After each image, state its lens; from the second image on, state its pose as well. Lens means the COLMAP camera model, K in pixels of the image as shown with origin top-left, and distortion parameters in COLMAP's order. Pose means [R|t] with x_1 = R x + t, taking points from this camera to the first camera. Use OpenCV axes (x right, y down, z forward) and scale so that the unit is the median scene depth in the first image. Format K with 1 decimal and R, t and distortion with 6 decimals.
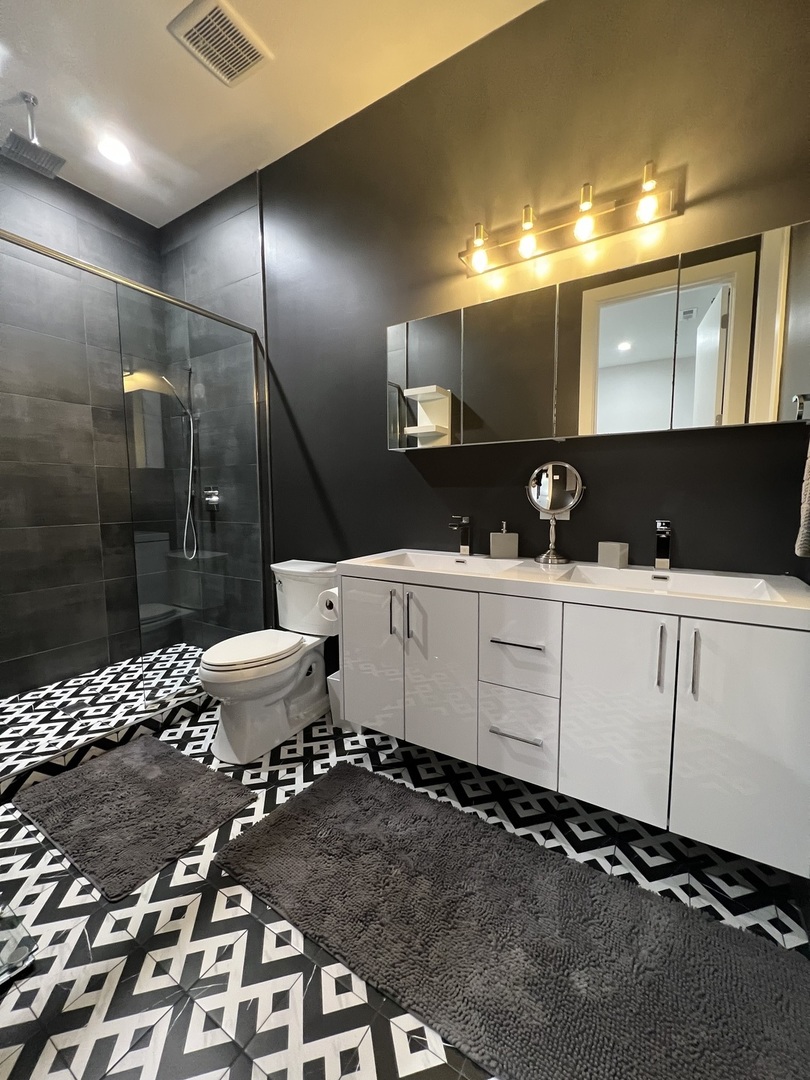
lens RADIAL K [[430.3, 0, 408.2], [0, 430.3, 537.8], [0, 0, 1]] dist [-0.001319, 0.000664]
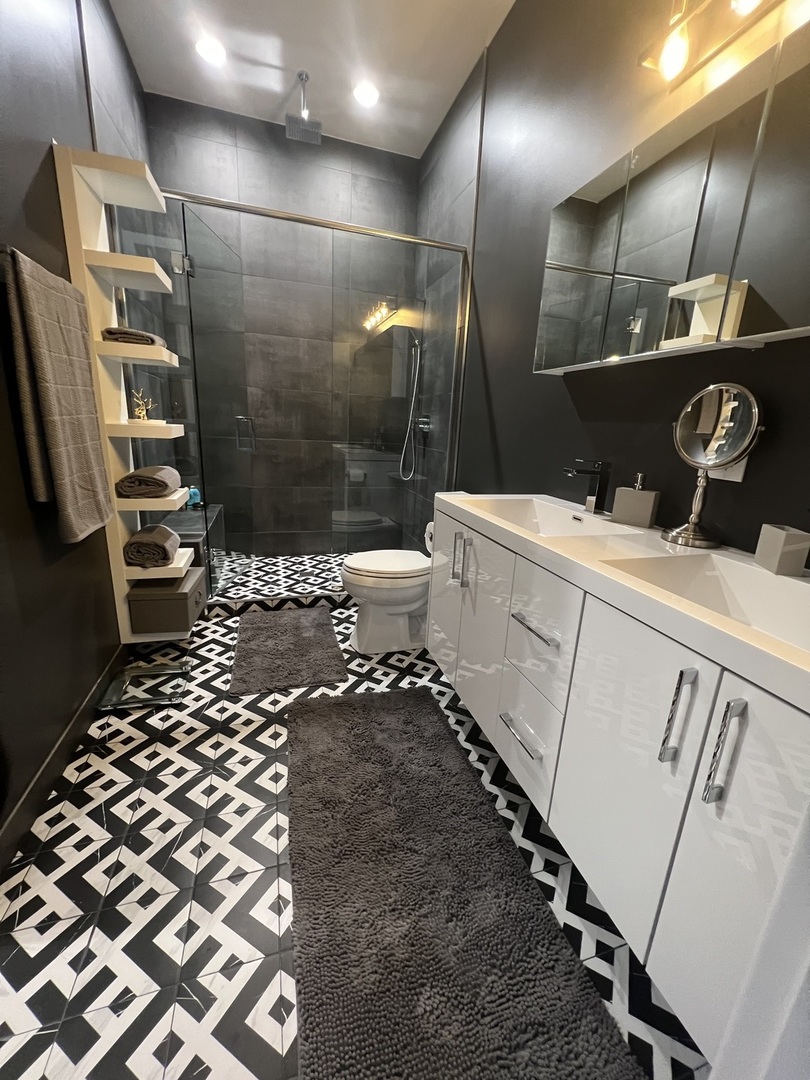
lens RADIAL K [[430.3, 0, 408.2], [0, 430.3, 537.8], [0, 0, 1]] dist [-0.001319, 0.000664]
pose [[0.752885, 0.209015, -0.624081, 0.413868], [-0.116161, 0.975546, 0.186592, -0.022962], [0.647820, -0.067988, 0.758753, 0.218421]]
